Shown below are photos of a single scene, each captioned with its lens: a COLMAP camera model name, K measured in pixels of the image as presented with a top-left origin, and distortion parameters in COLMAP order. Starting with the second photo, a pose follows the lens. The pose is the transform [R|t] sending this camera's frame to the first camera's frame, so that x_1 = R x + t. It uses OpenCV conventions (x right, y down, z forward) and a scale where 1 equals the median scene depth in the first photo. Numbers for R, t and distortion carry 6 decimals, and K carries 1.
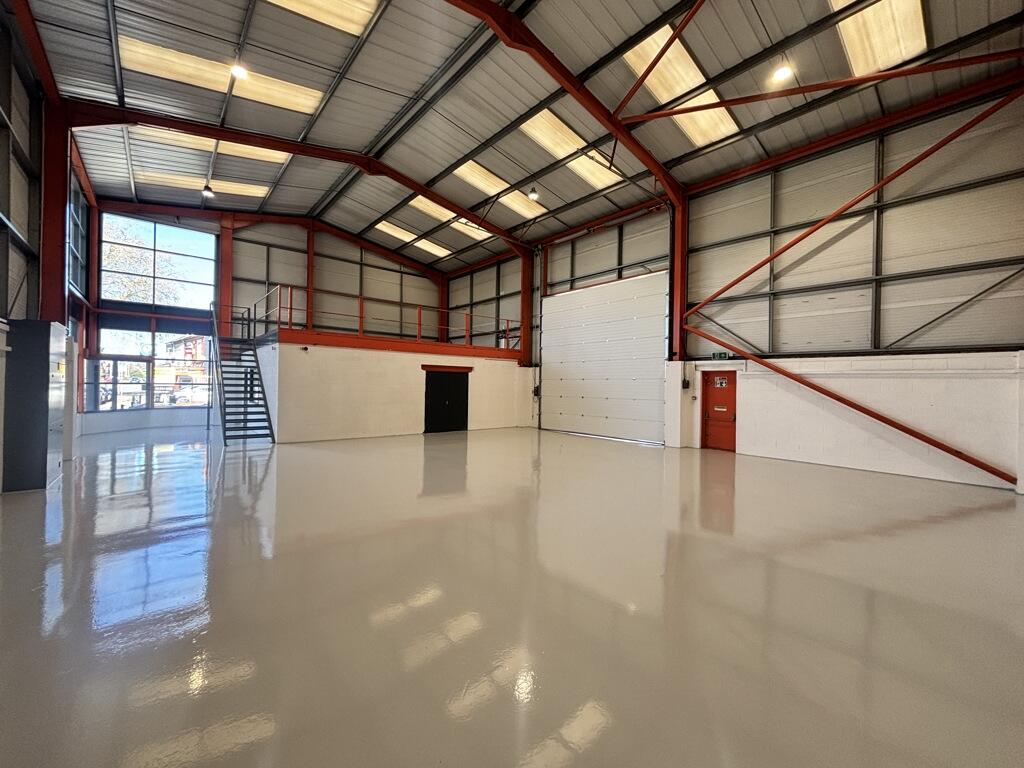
lens RADIAL K [[412.3, 0, 512.0], [0, 412.3, 384.0], [0, 0, 1]] dist [0.026577, -0.000174]
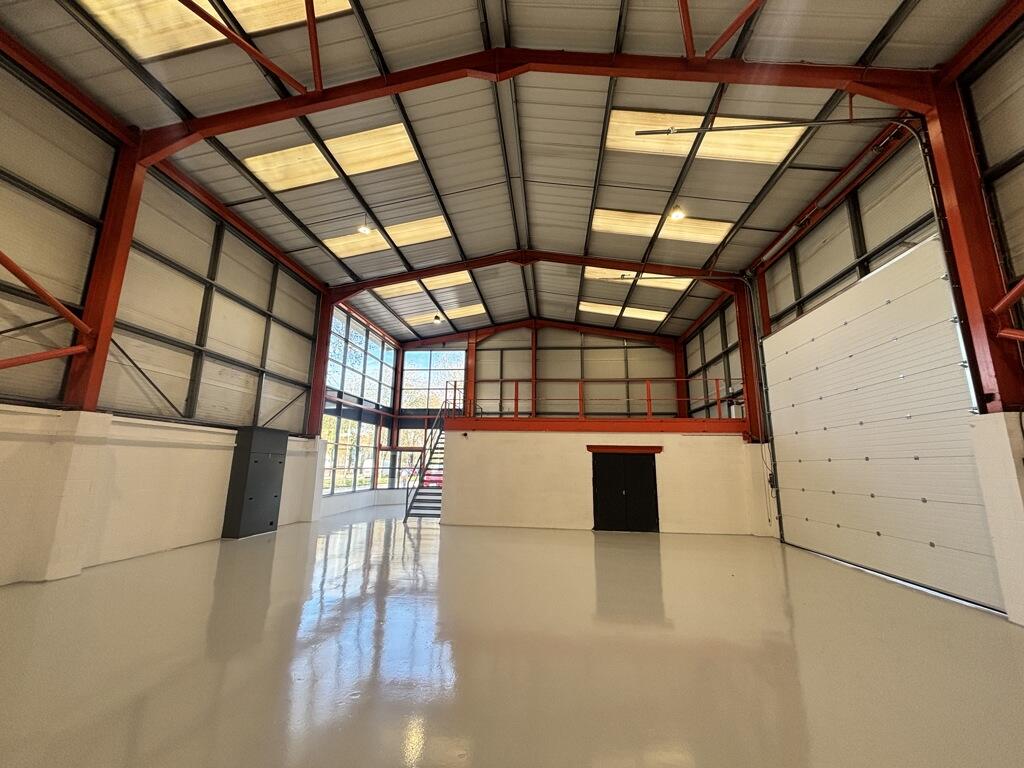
lens RADIAL K [[411.4, 0, 512.0], [0, 411.4, 384.0], [0, 0, 1]] dist [0.000088, 0.000000]
pose [[0.695524, -0.144795, -0.703762, 0.270693], [-0.002553, 0.978979, -0.203943, 0.002598], [0.718498, 0.143644, 0.680534, 0.262960]]
